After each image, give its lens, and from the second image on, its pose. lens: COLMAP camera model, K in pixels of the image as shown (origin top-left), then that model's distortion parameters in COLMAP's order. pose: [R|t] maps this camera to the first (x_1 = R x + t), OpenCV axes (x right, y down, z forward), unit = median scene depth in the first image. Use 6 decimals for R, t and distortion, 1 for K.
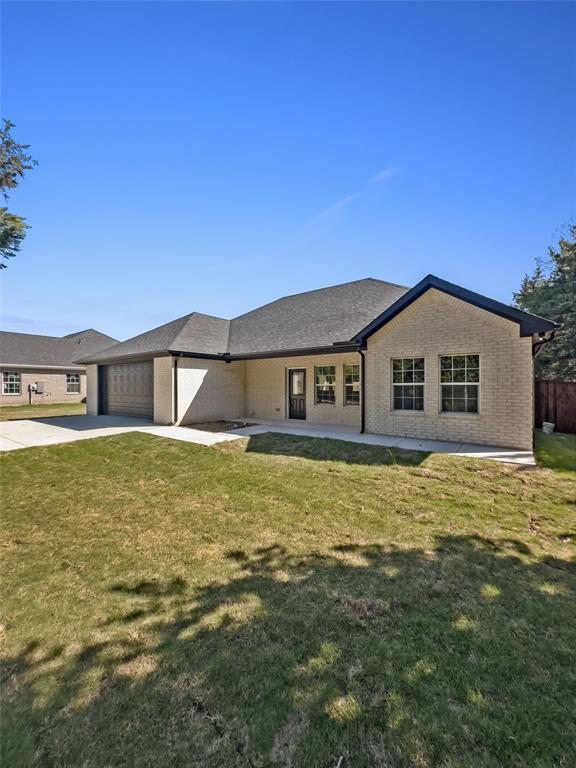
lens RADIAL K [[311.4, 0, 287.7], [0, 311.4, 385.8], [0, 0, 1]] dist [-0.000007, -0.000507]
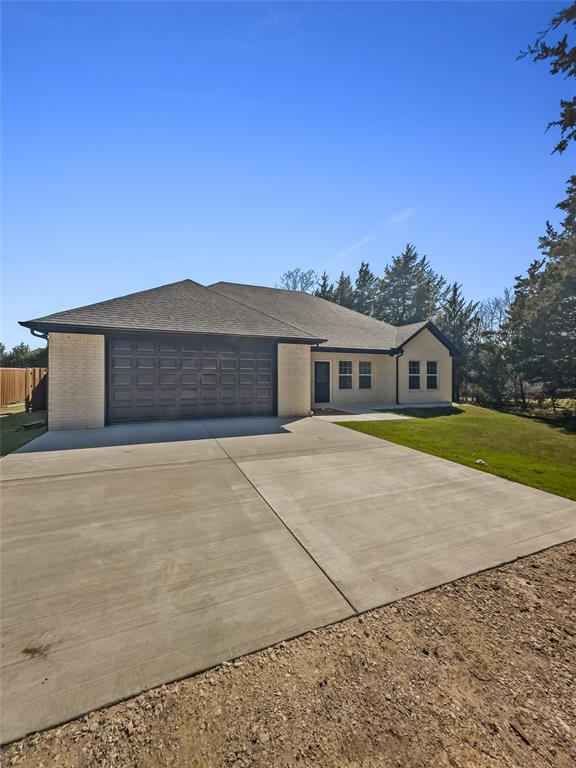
lens RADIAL K [[311.4, 0, 289.2], [0, 311.4, 378.9], [0, 0, 1]] dist [-0.000007, -0.000507]
pose [[0.489347, -0.007463, 0.872057, -1.539643], [-0.002065, 0.999951, 0.009716, 0.001857], [-0.872087, -0.006556, 0.489308, 0.707534]]
